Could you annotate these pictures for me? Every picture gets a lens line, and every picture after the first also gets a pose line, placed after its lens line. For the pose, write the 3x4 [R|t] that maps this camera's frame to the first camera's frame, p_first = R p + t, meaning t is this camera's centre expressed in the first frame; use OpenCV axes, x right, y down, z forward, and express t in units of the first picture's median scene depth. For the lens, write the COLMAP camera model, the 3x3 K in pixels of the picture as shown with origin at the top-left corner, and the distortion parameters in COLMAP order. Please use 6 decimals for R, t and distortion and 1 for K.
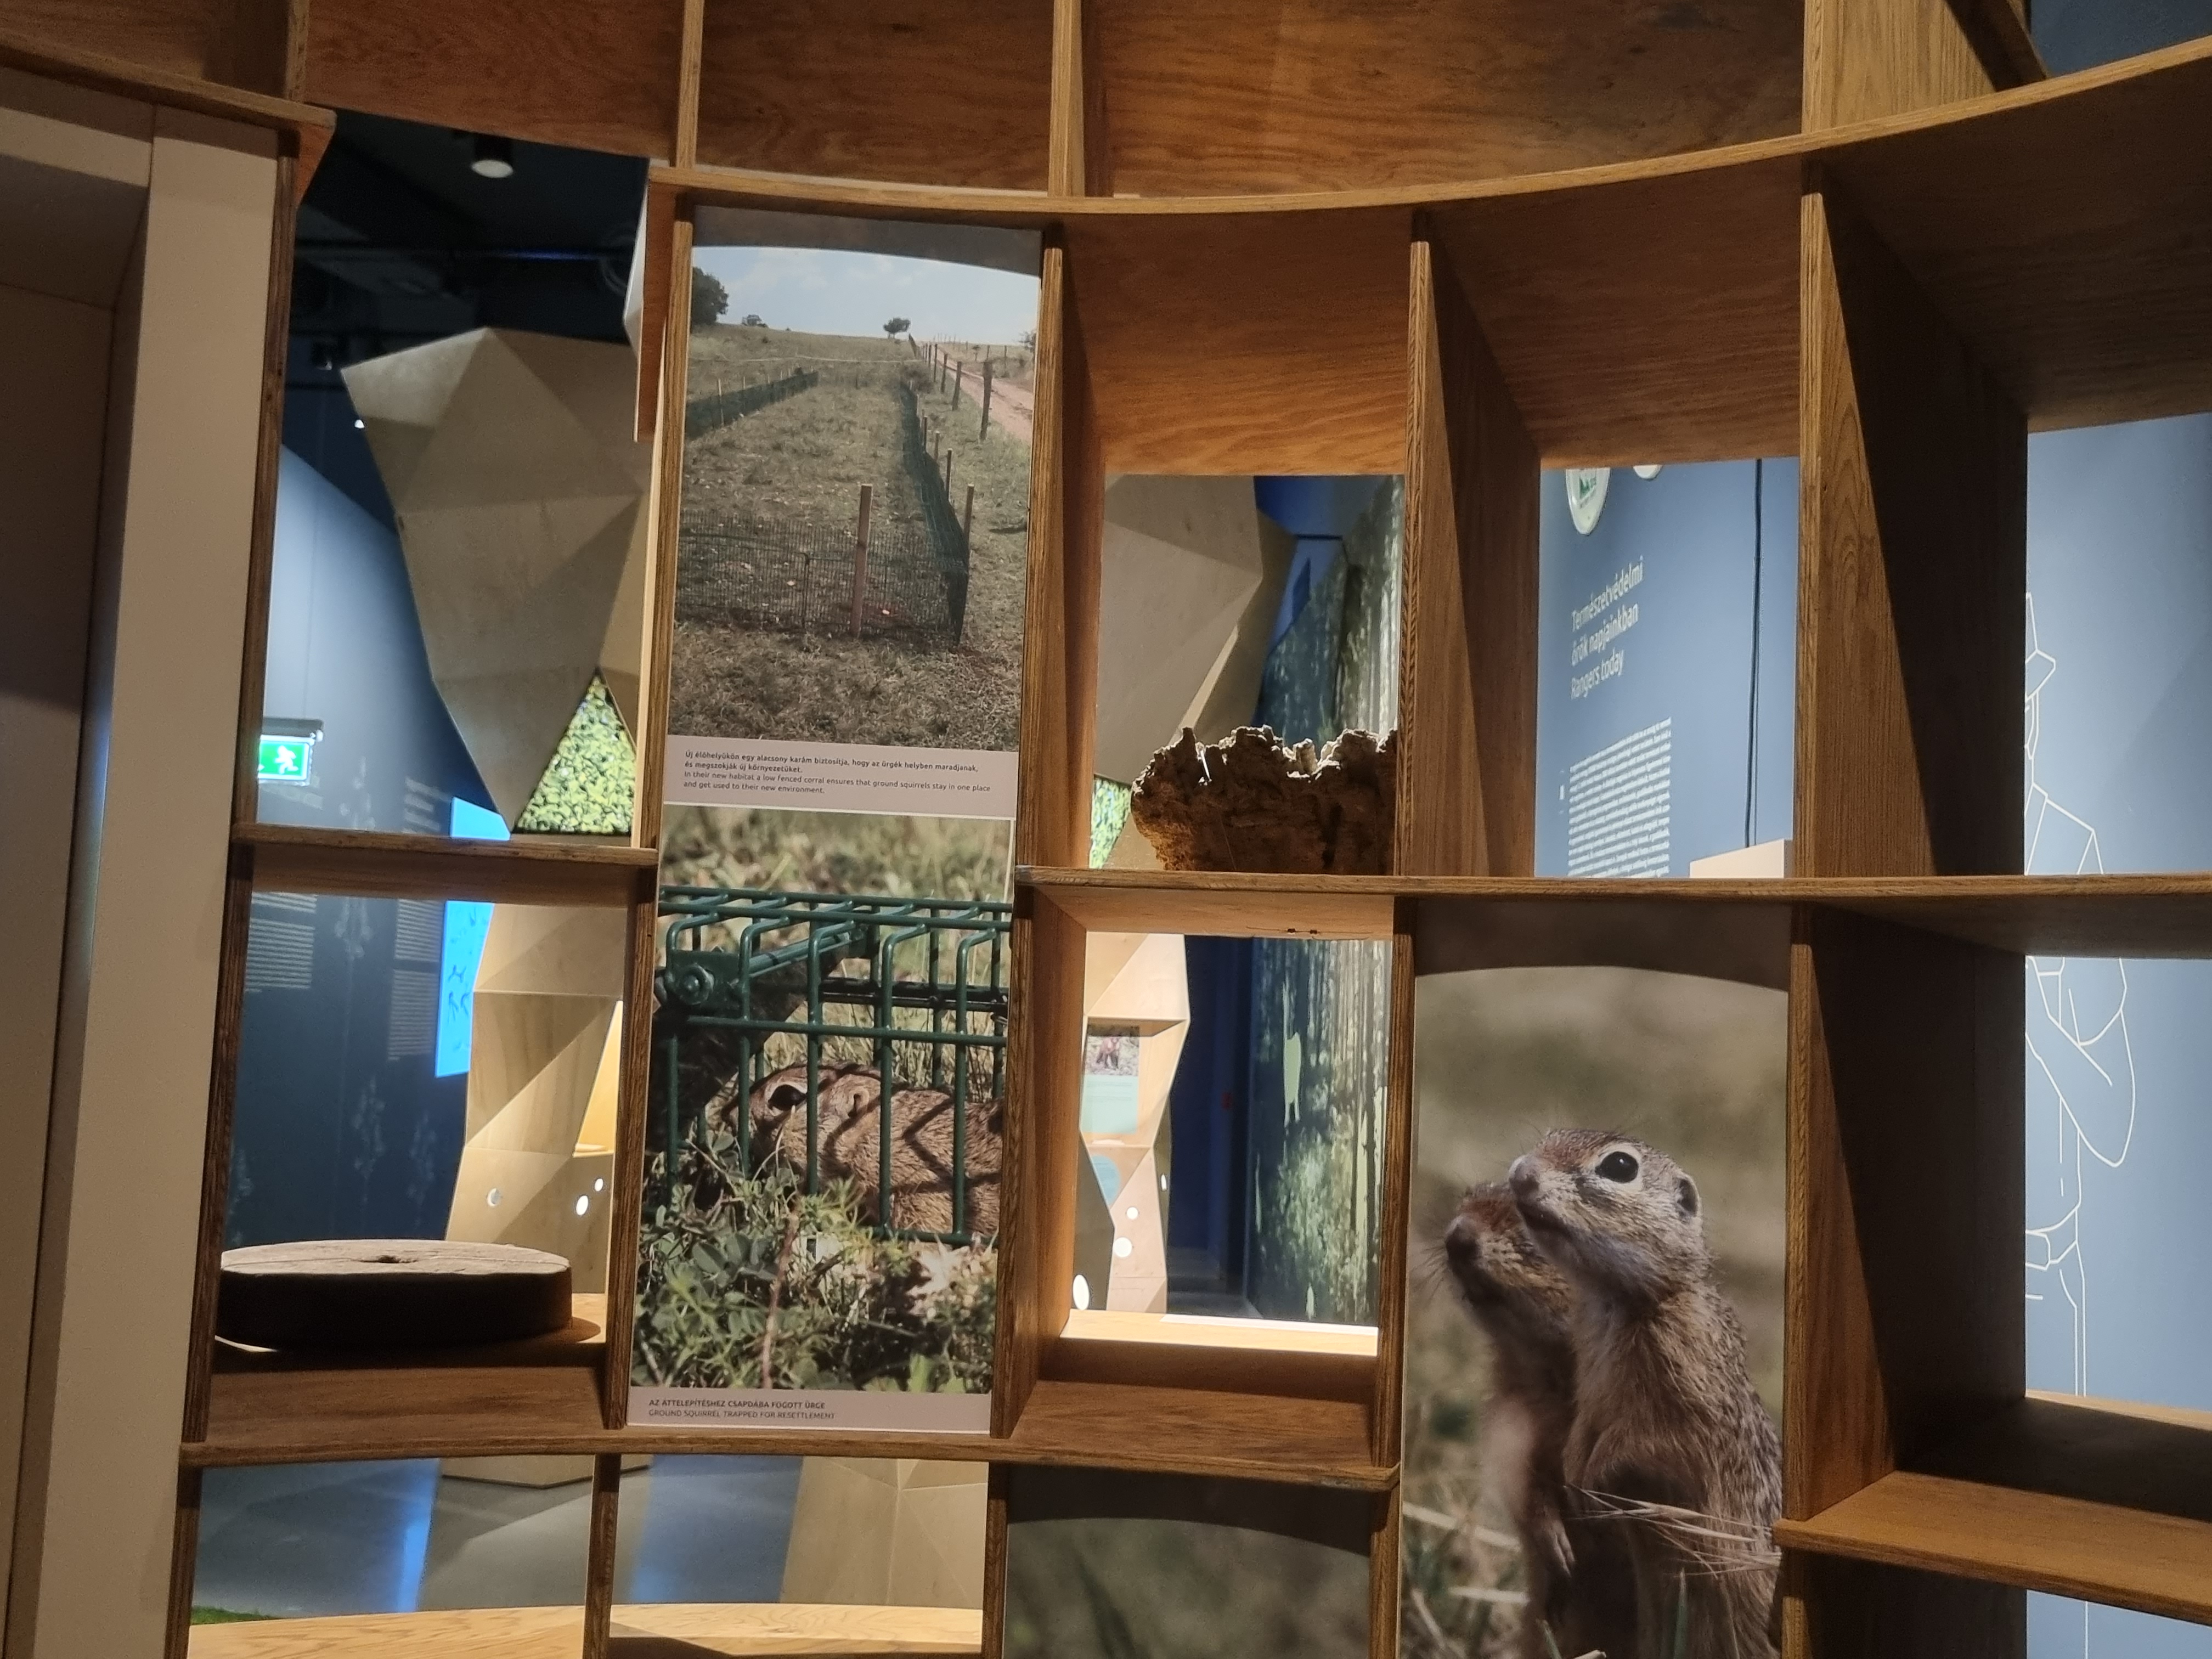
lens RADIAL K [[2147.4, 0, 1105.3], [0, 2147.4, 827.3], [0, 0, 1]] dist [0.008320, 0.000000]
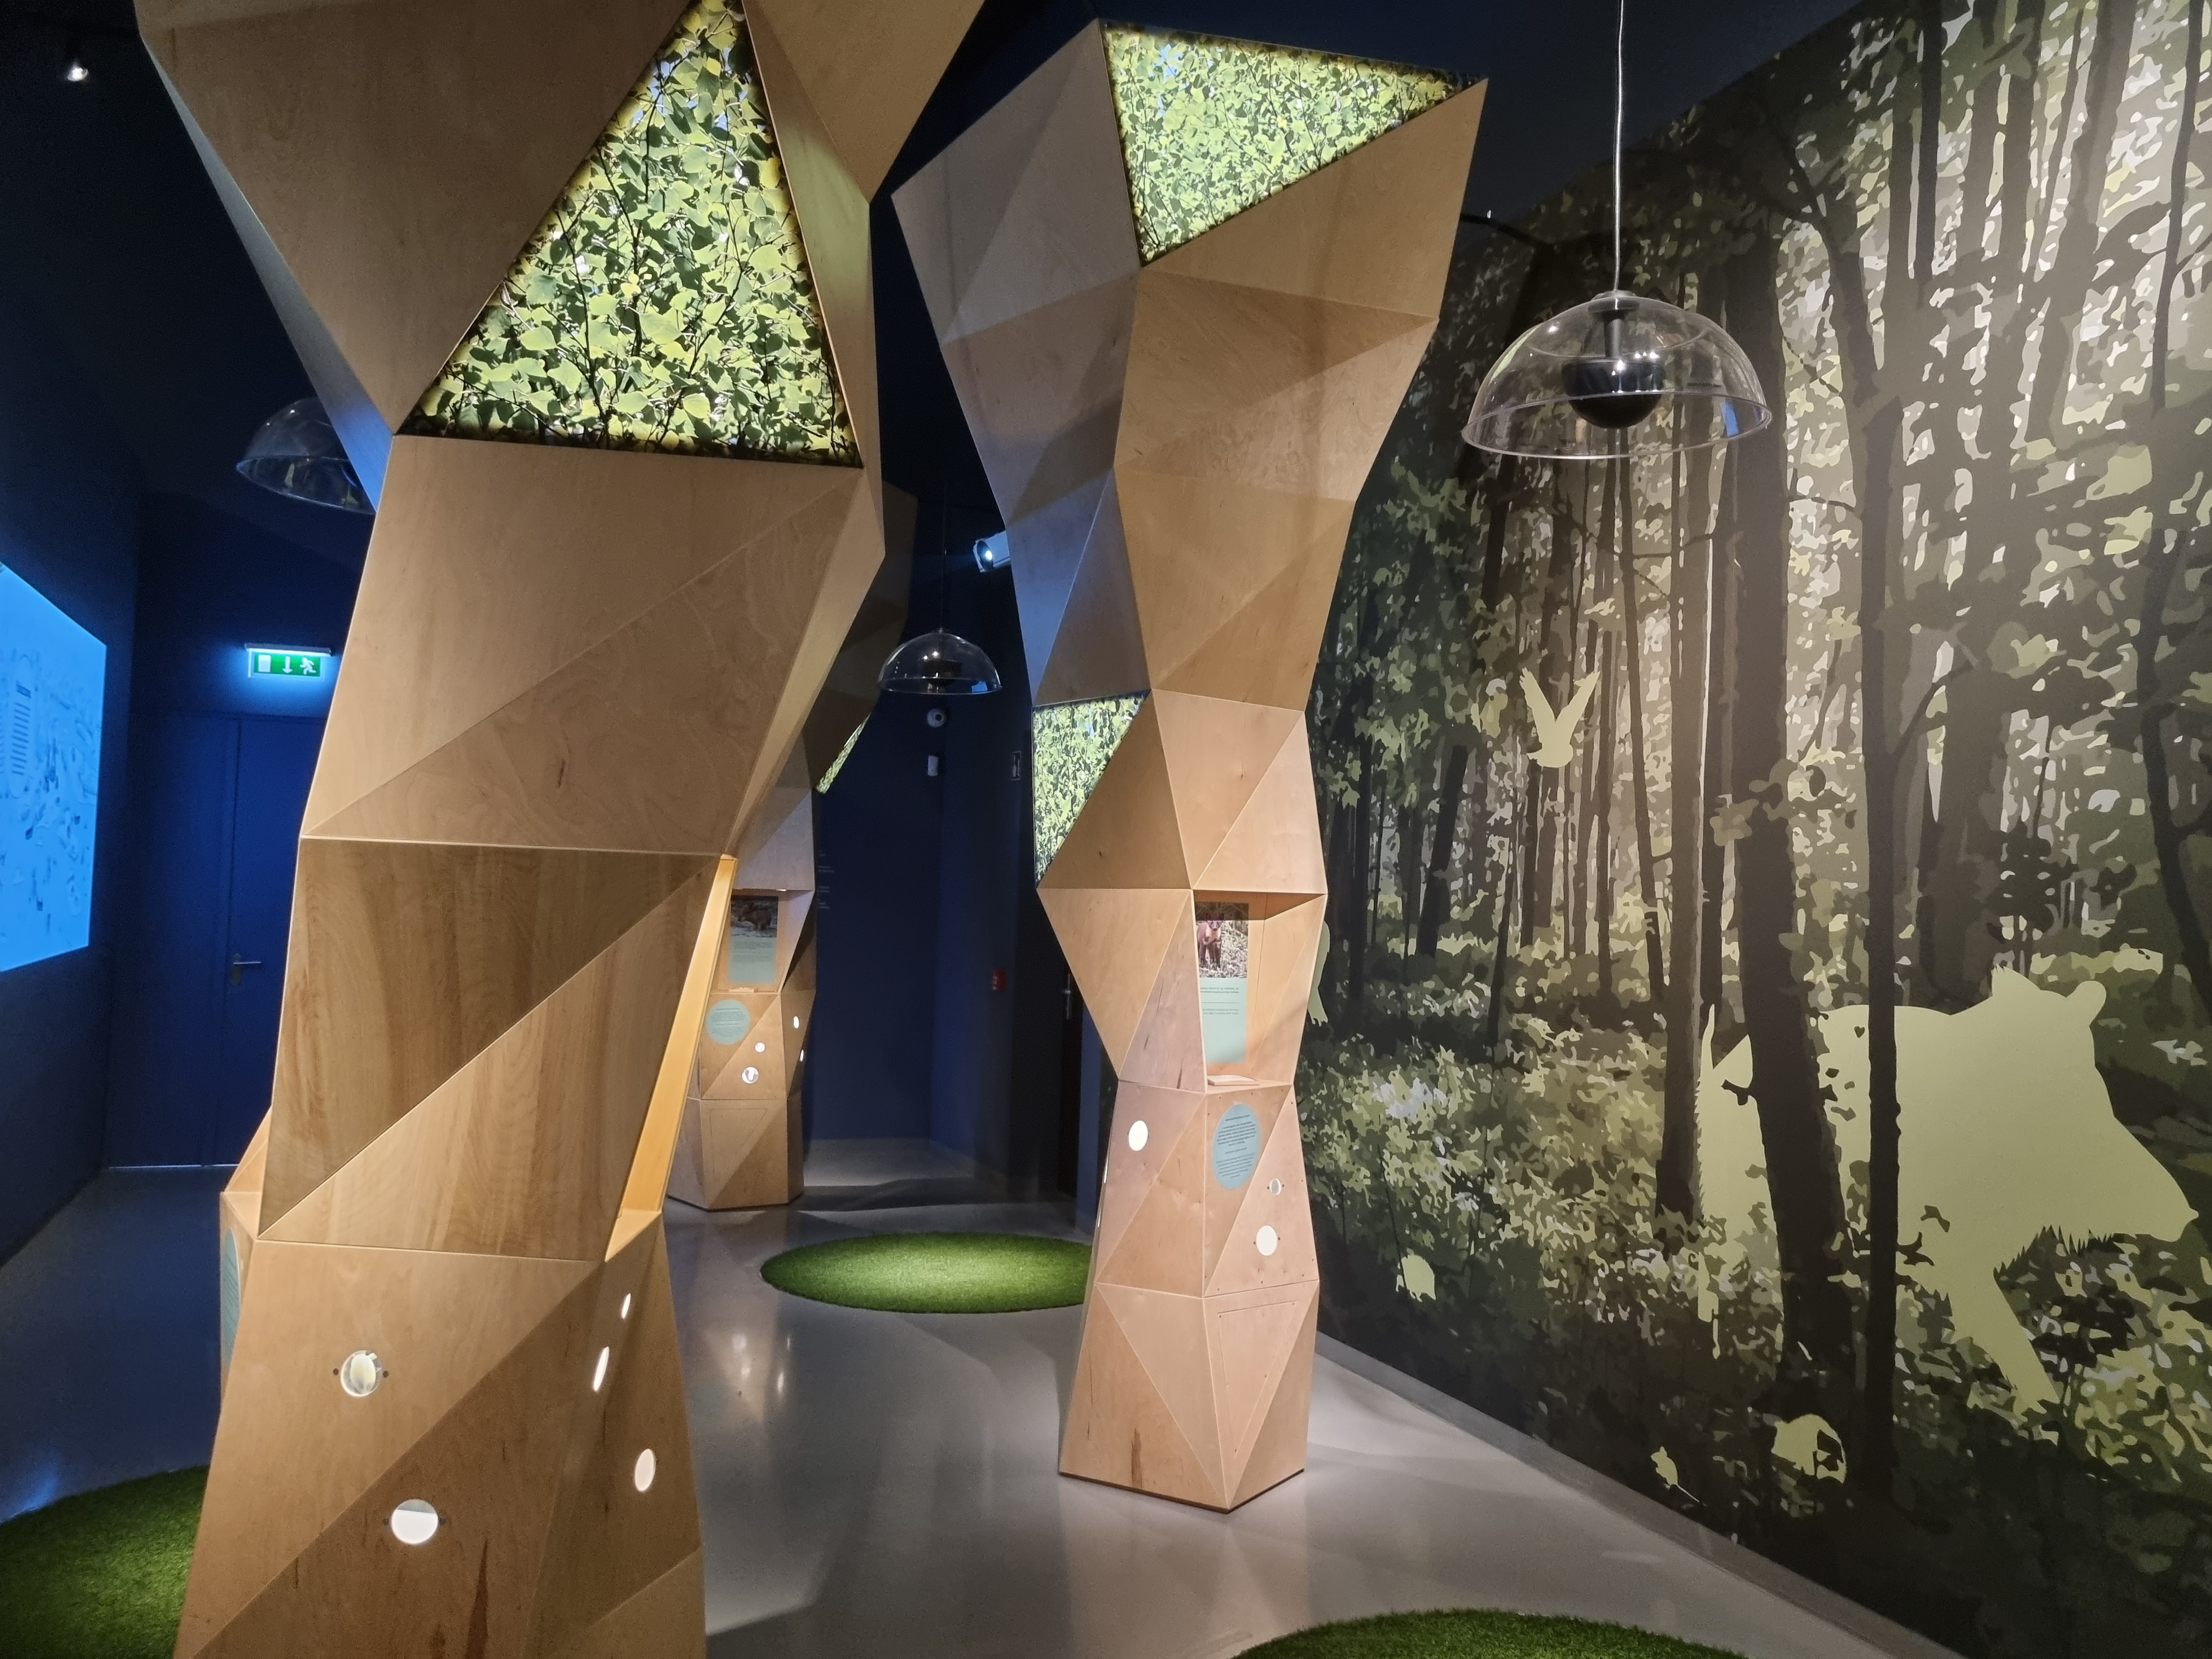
lens RADIAL K [[1644.2, 0, 1111.7], [0, 1644.2, 838.0], [0, 0, 1]] dist [0.009728, 0.002146]
pose [[0.940452, 0.009044, 0.339805, -0.259720], [-0.031302, 0.997703, 0.060075, 0.054414], [-0.338482, -0.067134, 0.938575, 0.683198]]
